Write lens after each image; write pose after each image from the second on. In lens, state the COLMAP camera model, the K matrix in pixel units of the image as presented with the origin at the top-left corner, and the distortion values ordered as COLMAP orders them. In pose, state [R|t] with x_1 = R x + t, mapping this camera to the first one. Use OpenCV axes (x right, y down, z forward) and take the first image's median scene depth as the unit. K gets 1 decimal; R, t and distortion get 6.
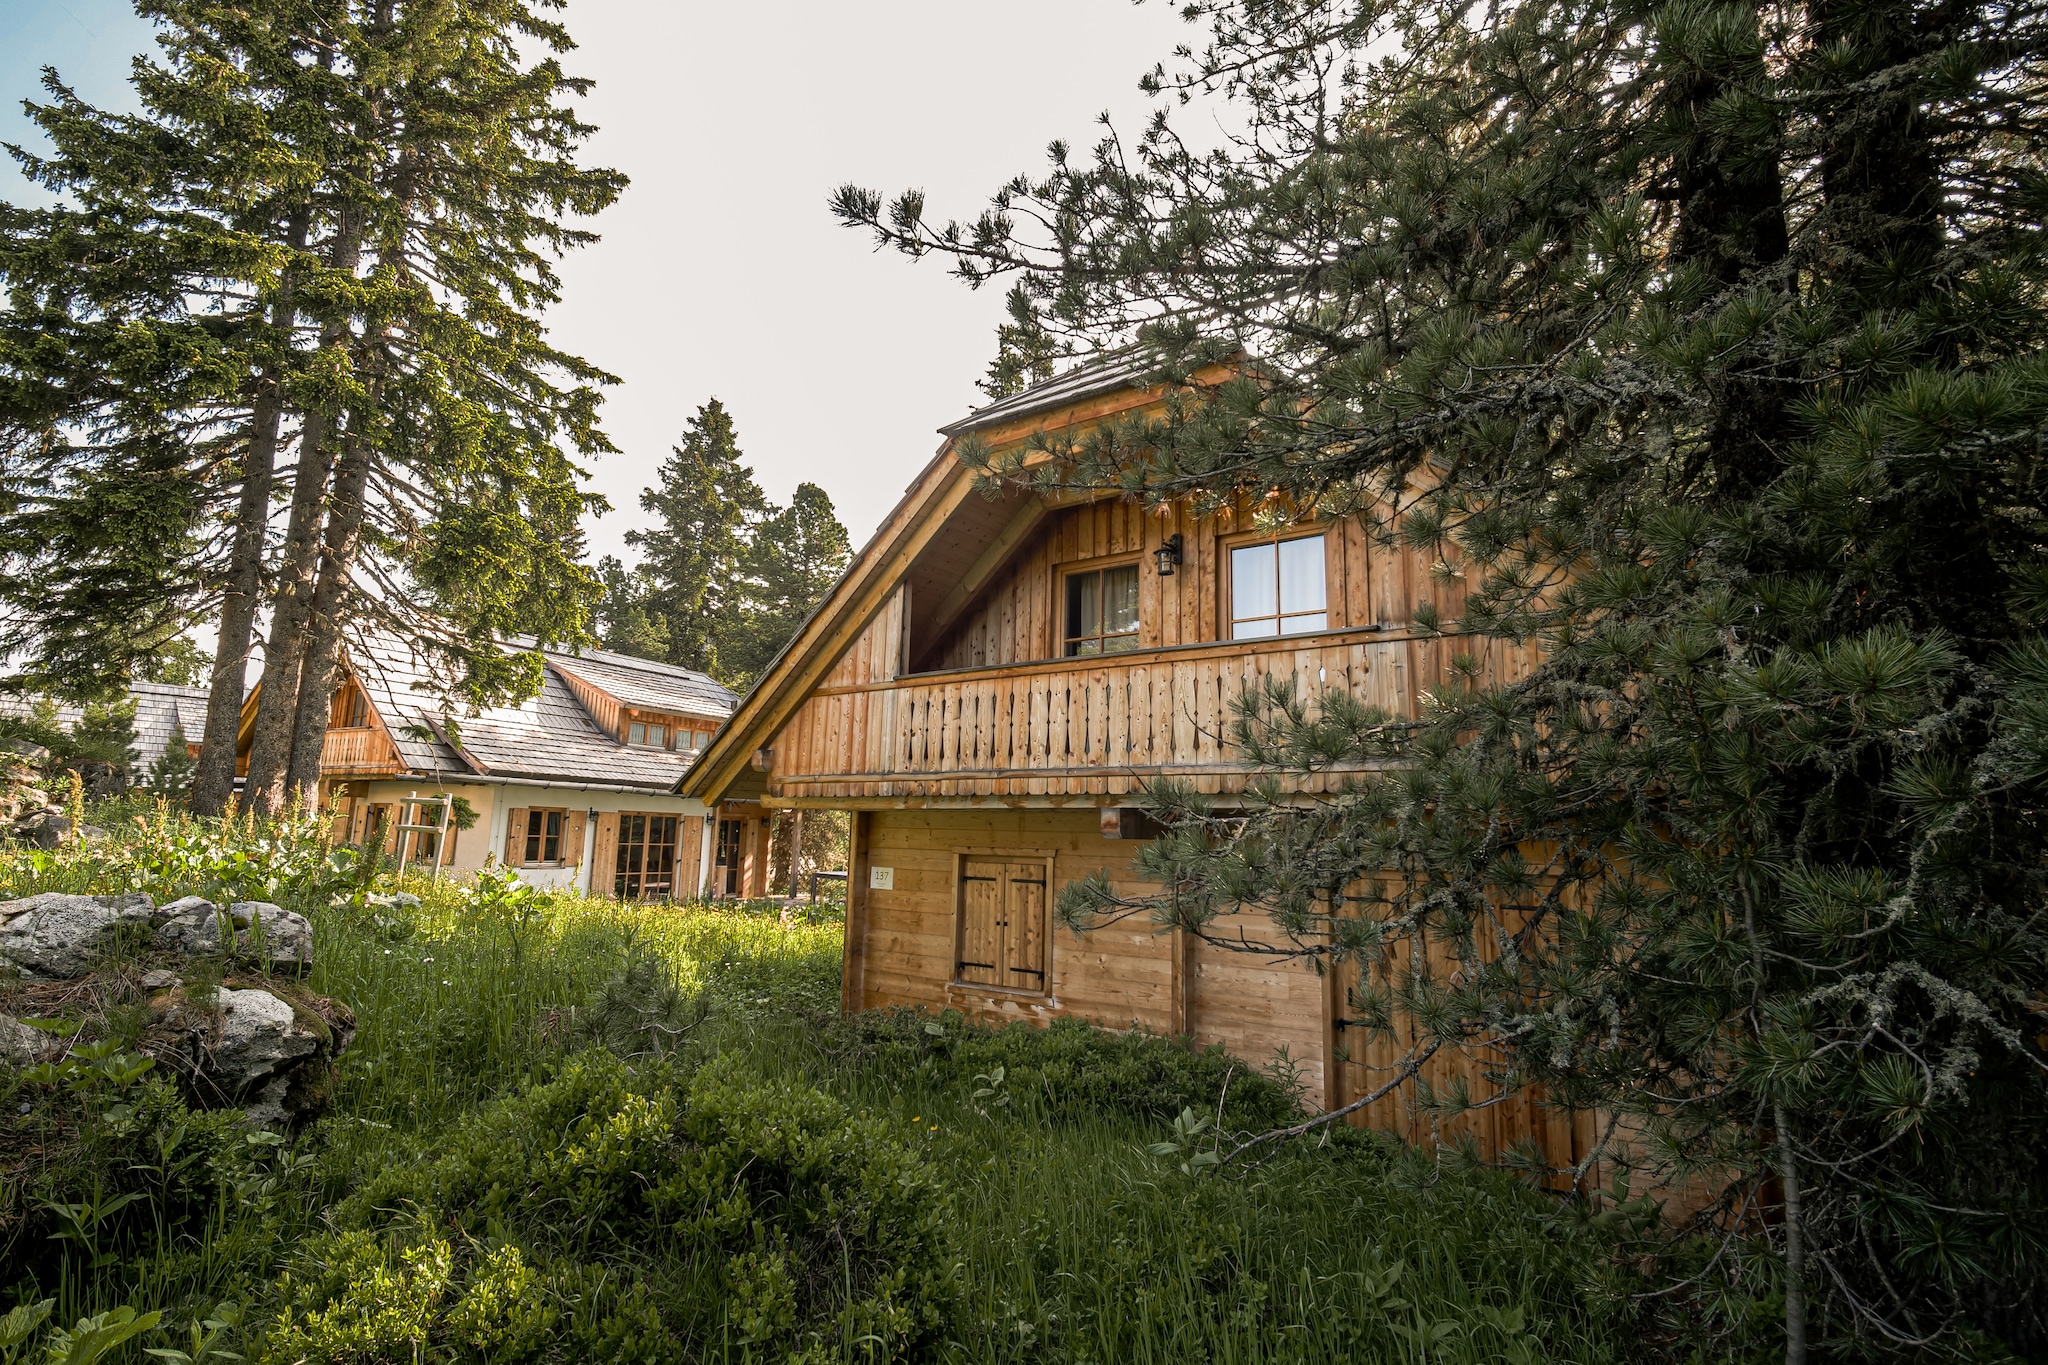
lens RADIAL K [[938.1, 0, 1023.8], [0, 938.1, 682.3], [0, 0, 1]] dist [-0.015809, -0.001523]
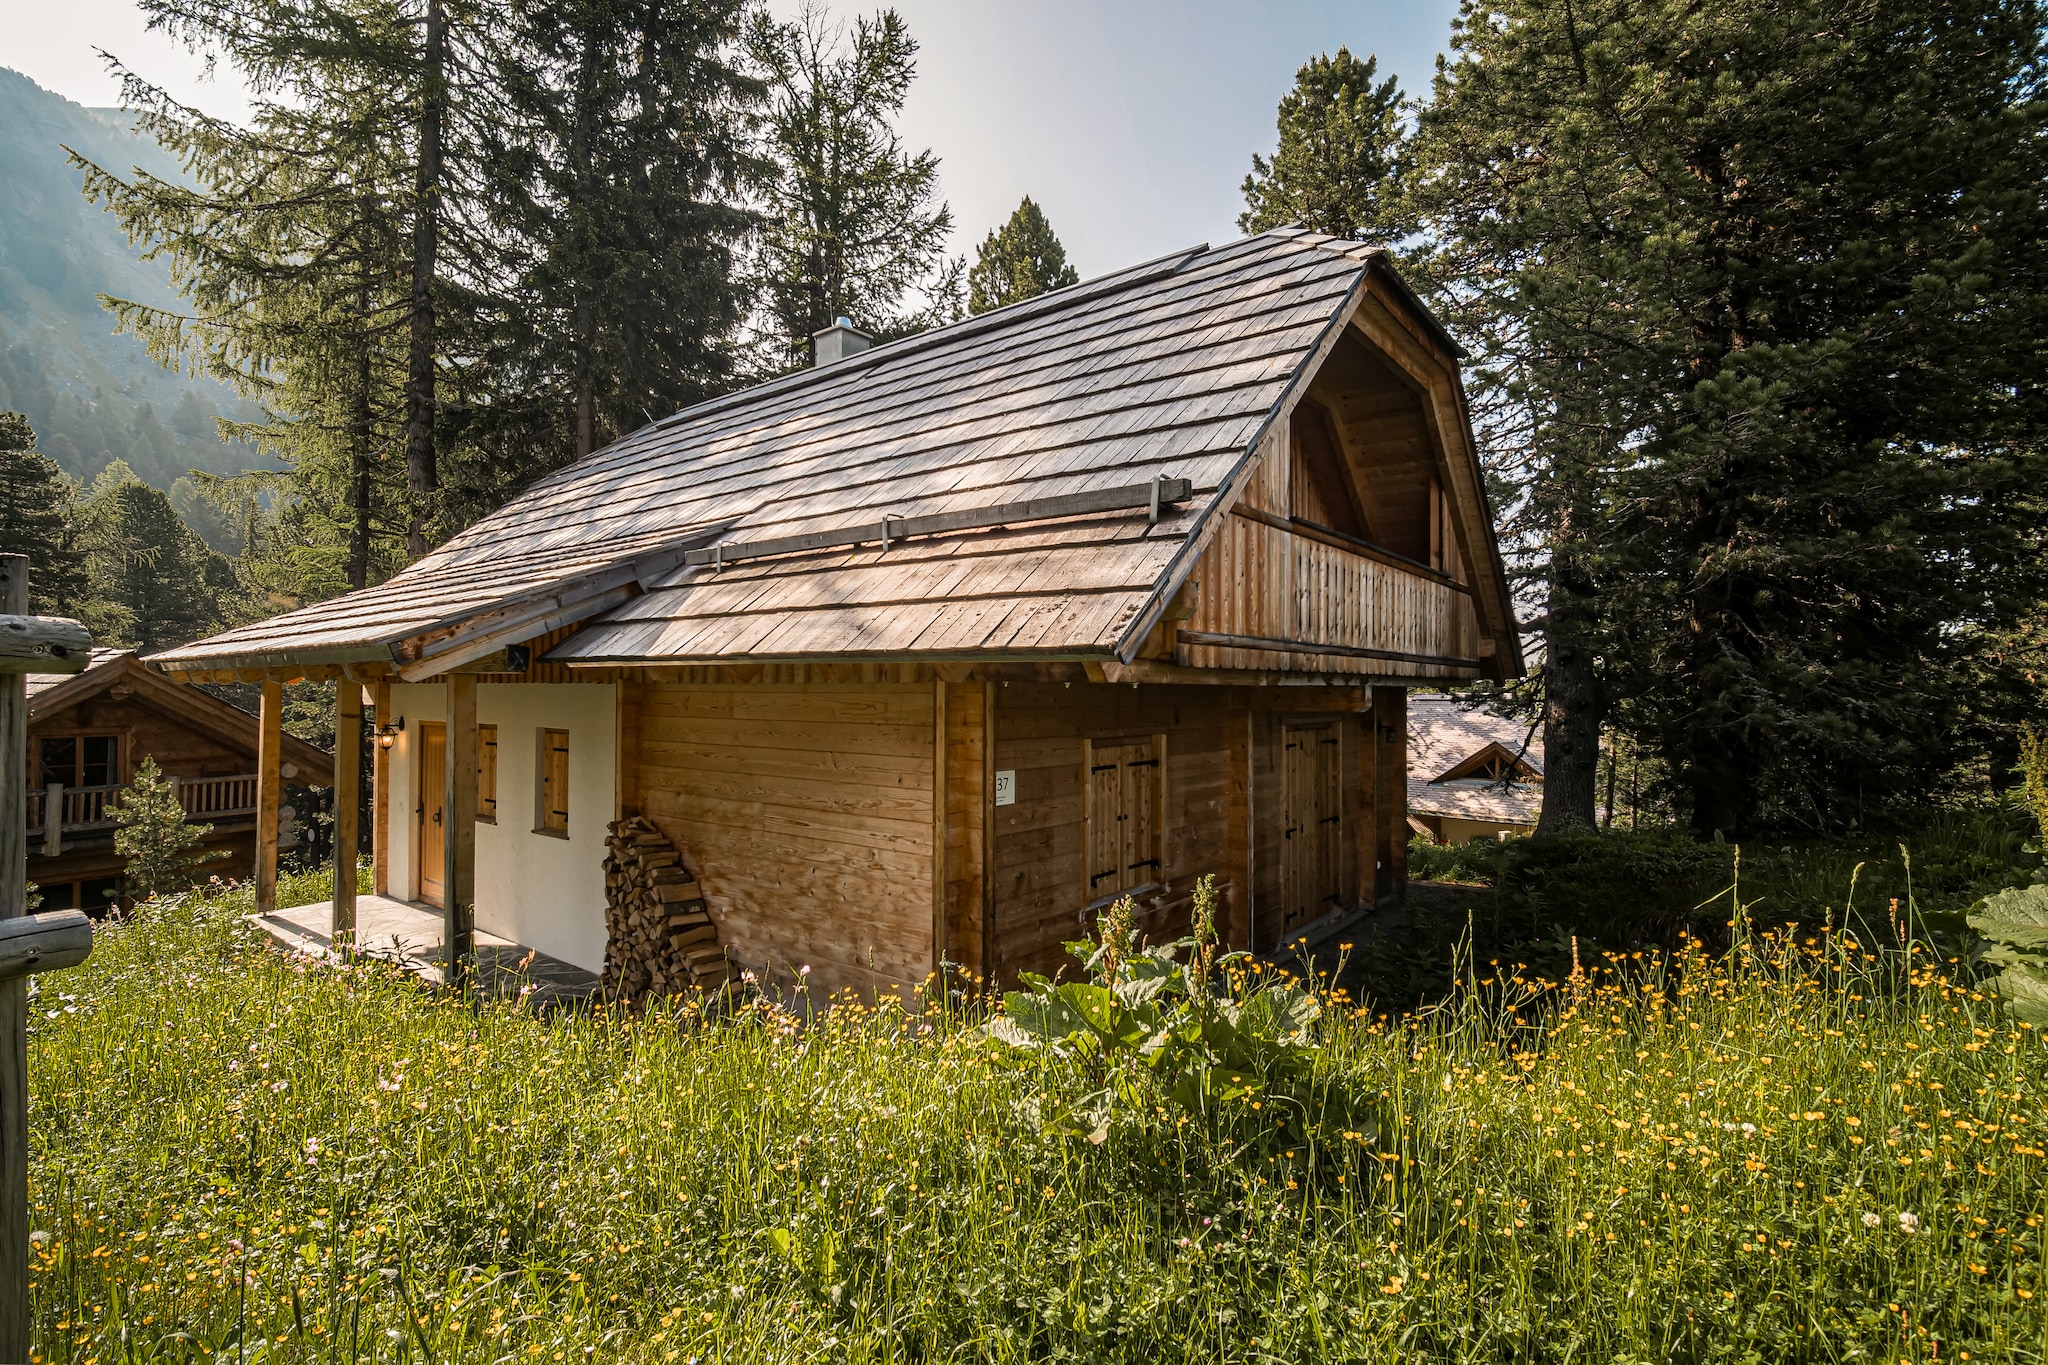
lens RADIAL K [[938.1, 0, 1023.8], [0, 938.1, 678.2], [0, 0, 1]] dist [-0.015809, -0.001523]
pose [[0.063305, -0.018646, 0.997820, -0.870629], [-0.168753, 0.985228, 0.029117, 0.131172], [-0.983623, -0.170228, 0.059223, 1.086263]]
